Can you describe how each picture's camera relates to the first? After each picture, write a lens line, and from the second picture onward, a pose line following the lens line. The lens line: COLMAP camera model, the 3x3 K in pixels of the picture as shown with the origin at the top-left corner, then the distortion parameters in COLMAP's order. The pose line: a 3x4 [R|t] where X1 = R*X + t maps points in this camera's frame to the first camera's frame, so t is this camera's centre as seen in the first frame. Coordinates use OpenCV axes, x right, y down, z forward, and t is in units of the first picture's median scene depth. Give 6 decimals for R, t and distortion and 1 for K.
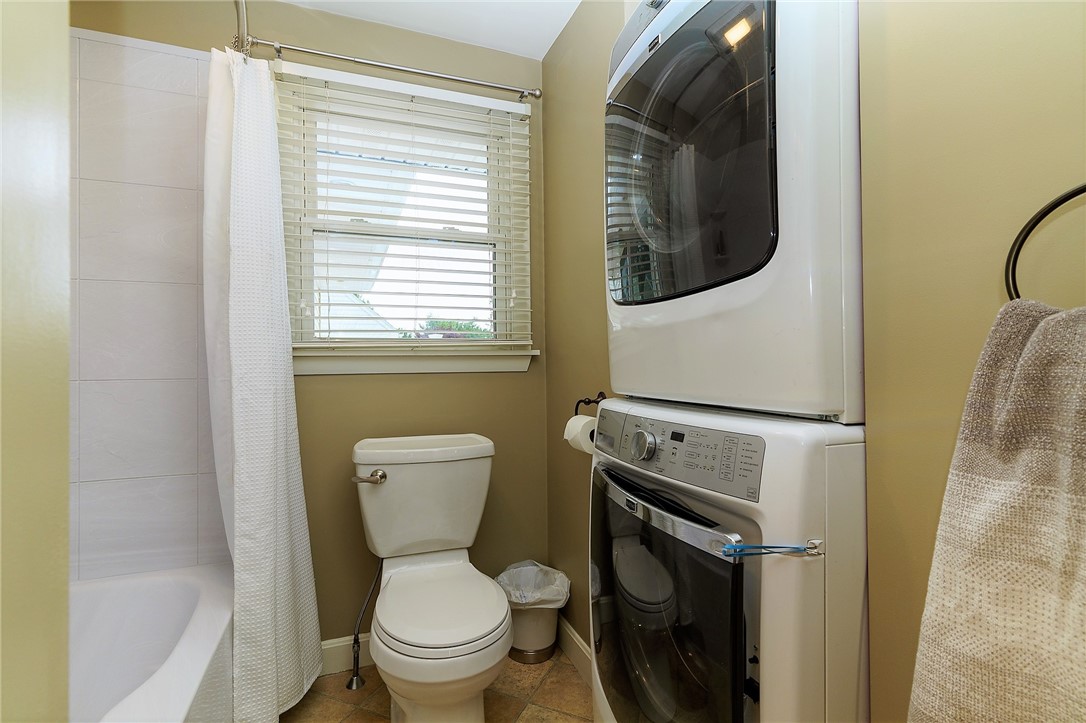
lens RADIAL K [[519.0, 0, 545.4], [0, 519.0, 360.9], [0, 0, 1]] dist [0.000648, -0.000289]
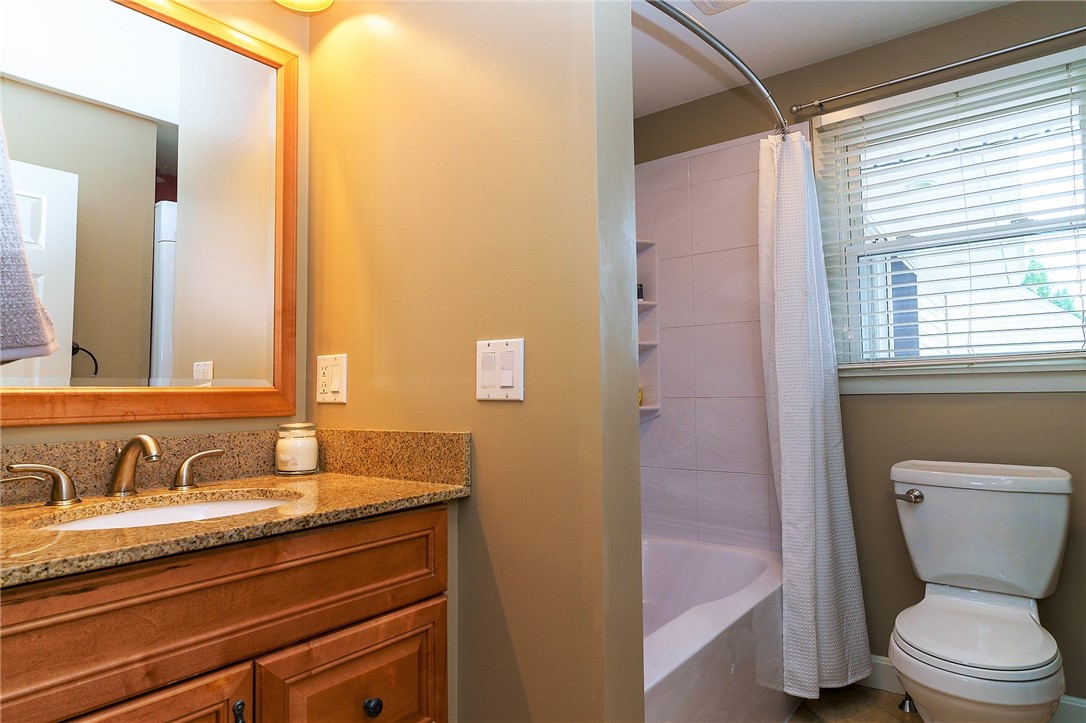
lens RADIAL K [[635.4, 0, 542.3], [0, 635.4, 360.7], [0, 0, 1]] dist [0.001934, 0.001179]
pose [[0.518694, -0.046033, -0.853720, 0.353216], [0.013387, 0.998864, -0.045726, 0.009694], [0.854855, 0.012289, 0.518721, -0.241445]]
